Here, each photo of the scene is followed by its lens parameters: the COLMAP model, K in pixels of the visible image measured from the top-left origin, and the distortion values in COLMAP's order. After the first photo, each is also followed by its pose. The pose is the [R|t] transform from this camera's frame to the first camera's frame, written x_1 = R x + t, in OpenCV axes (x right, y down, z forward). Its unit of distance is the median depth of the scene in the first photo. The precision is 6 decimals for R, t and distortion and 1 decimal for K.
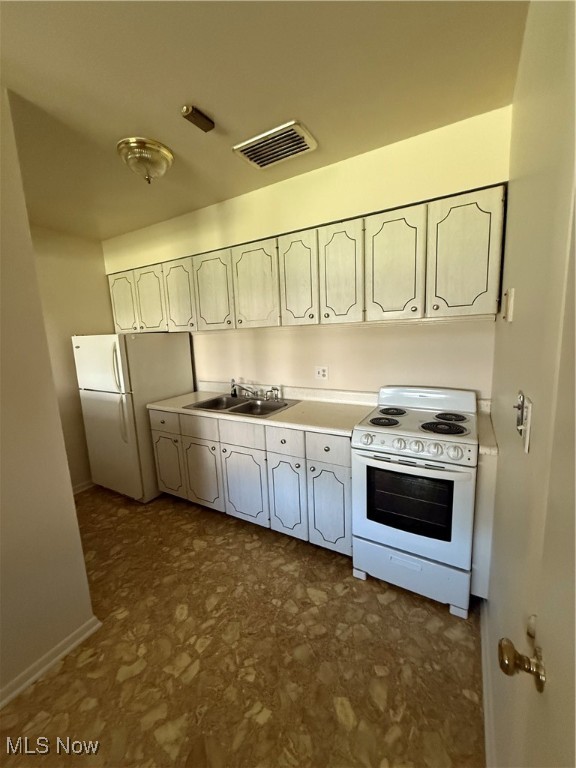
lens RADIAL K [[306.4, 0, 286.8], [0, 306.4, 381.3], [0, 0, 1]] dist [0.001496, 0.000089]
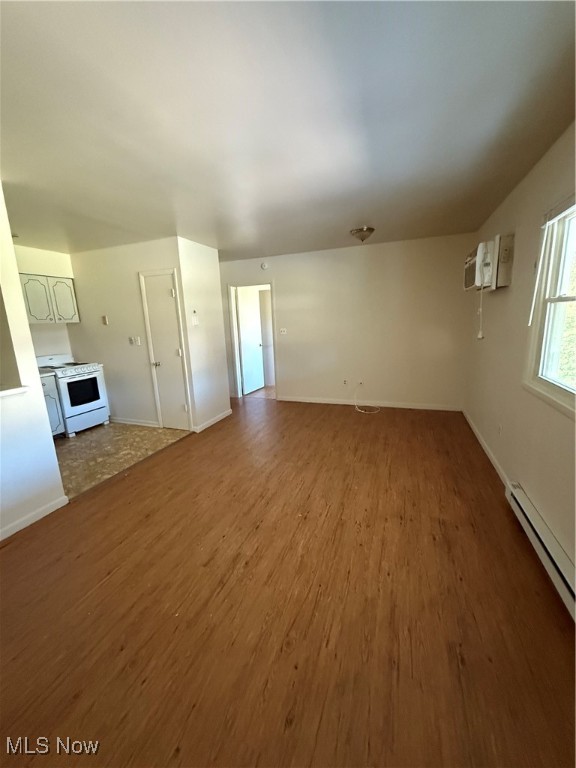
lens RADIAL K [[306.4, 0, 286.8], [0, 306.4, 381.3], [0, 0, 1]] dist [0.001496, 0.000089]
pose [[-0.167233, -0.146206, 0.975016, -1.823968], [0.205951, 0.961945, 0.179570, 0.140283], [-0.964166, 0.230836, -0.130758, -0.271313]]
